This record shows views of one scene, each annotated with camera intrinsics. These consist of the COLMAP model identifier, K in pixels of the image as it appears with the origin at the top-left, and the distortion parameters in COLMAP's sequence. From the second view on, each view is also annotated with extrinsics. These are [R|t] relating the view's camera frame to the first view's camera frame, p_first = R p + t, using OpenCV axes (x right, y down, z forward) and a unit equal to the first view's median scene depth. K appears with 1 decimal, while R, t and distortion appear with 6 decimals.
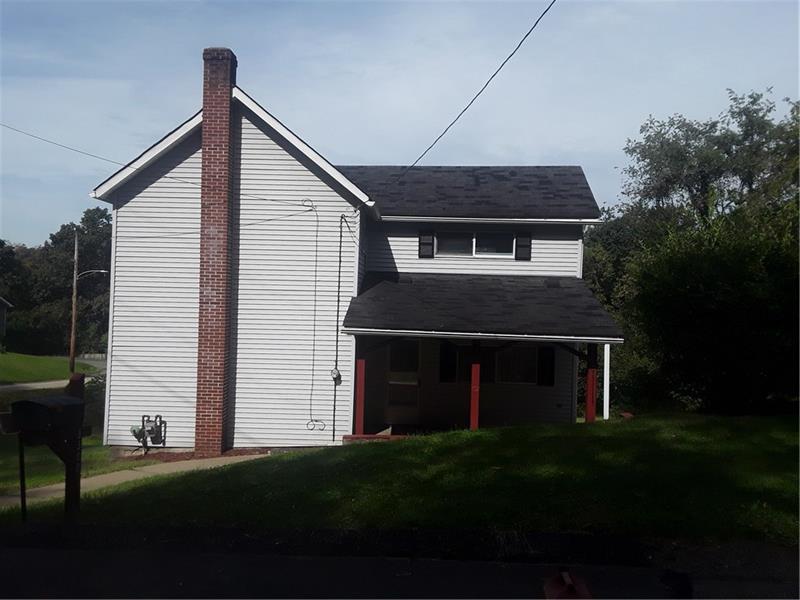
lens RADIAL K [[634.0, 0, 400.6], [0, 634.0, 293.3], [0, 0, 1]] dist [0.085195, -0.142518]
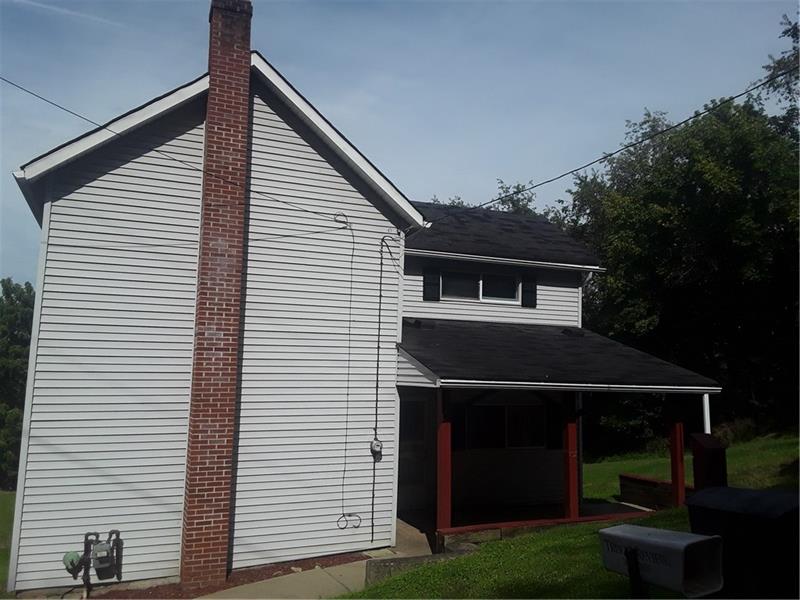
lens RADIAL K [[634.0, 0, 400.6], [0, 634.0, 293.3], [0, 0, 1]] dist [0.085195, -0.142518]
pose [[0.910269, 0.041925, 0.411888, -0.389612], [0.005368, 0.993581, -0.112997, 0.033079], [-0.413982, 0.105069, 0.904201, 0.294760]]
